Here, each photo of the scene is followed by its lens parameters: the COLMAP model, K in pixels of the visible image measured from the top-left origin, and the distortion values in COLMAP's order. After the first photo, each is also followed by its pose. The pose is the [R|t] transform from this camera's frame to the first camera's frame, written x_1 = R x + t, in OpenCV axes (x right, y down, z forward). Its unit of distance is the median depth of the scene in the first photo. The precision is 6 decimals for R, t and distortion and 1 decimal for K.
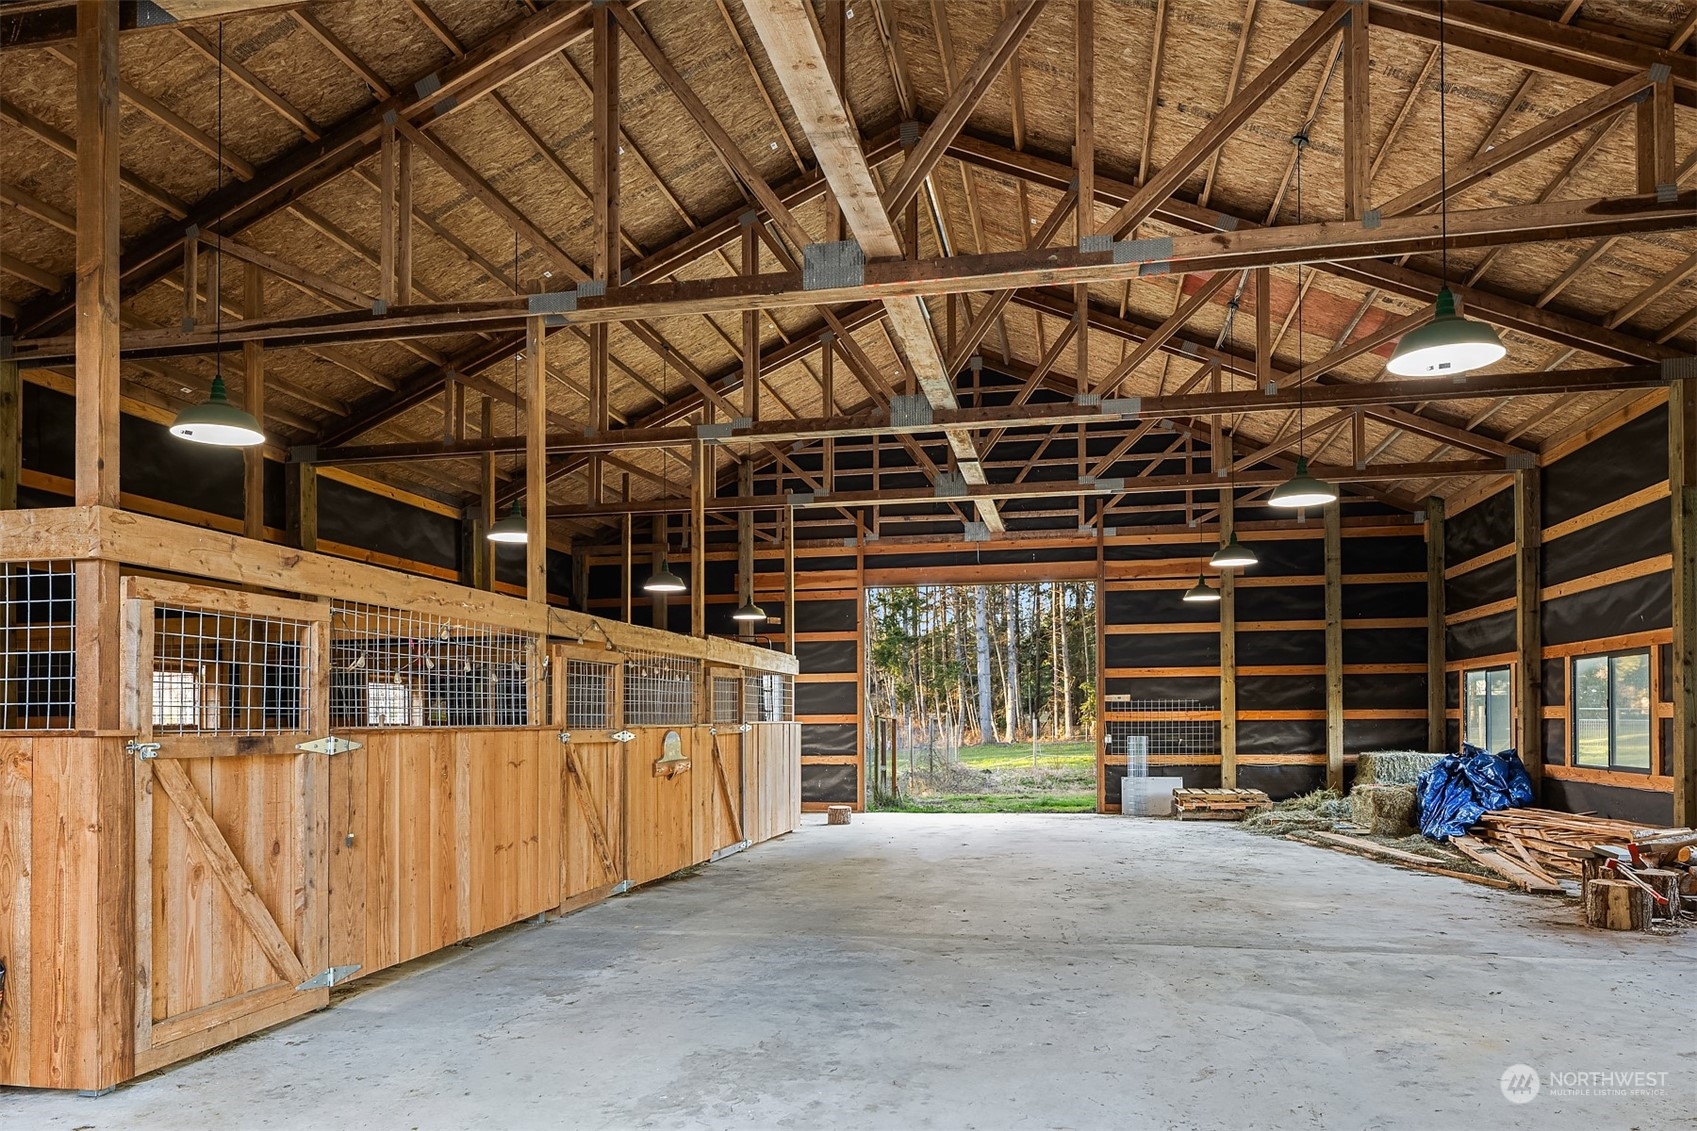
lens RADIAL K [[1217.9, 0, 842.9], [0, 1217.9, 579.2], [0, 0, 1]] dist [0.003246, -0.005778]
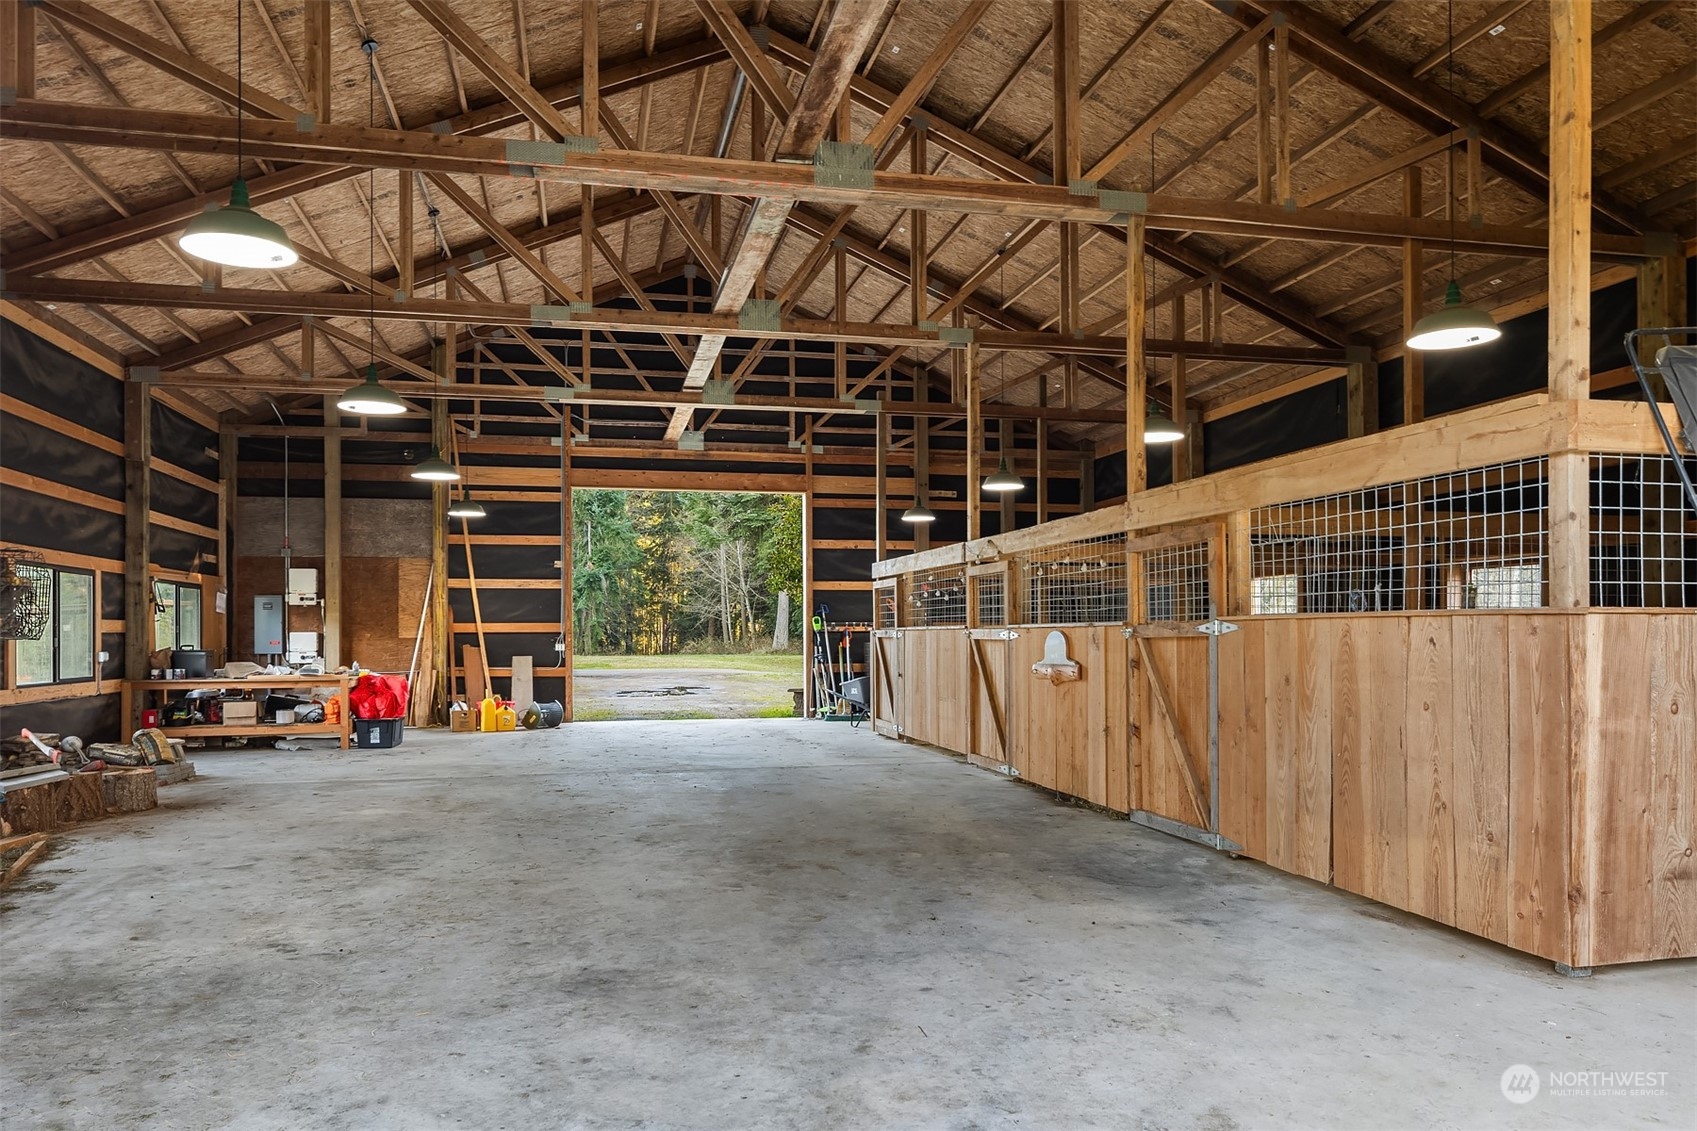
lens RADIAL K [[1217.9, 0, 840.1], [0, 1217.9, 561.2], [0, 0, 1]] dist [0.003246, -0.005778]
pose [[0.917486, 0.032719, 0.396420, -0.181298], [-0.055622, 0.997372, 0.046414, 0.007152], [-0.393859, -0.064634, 0.916895, 0.030801]]
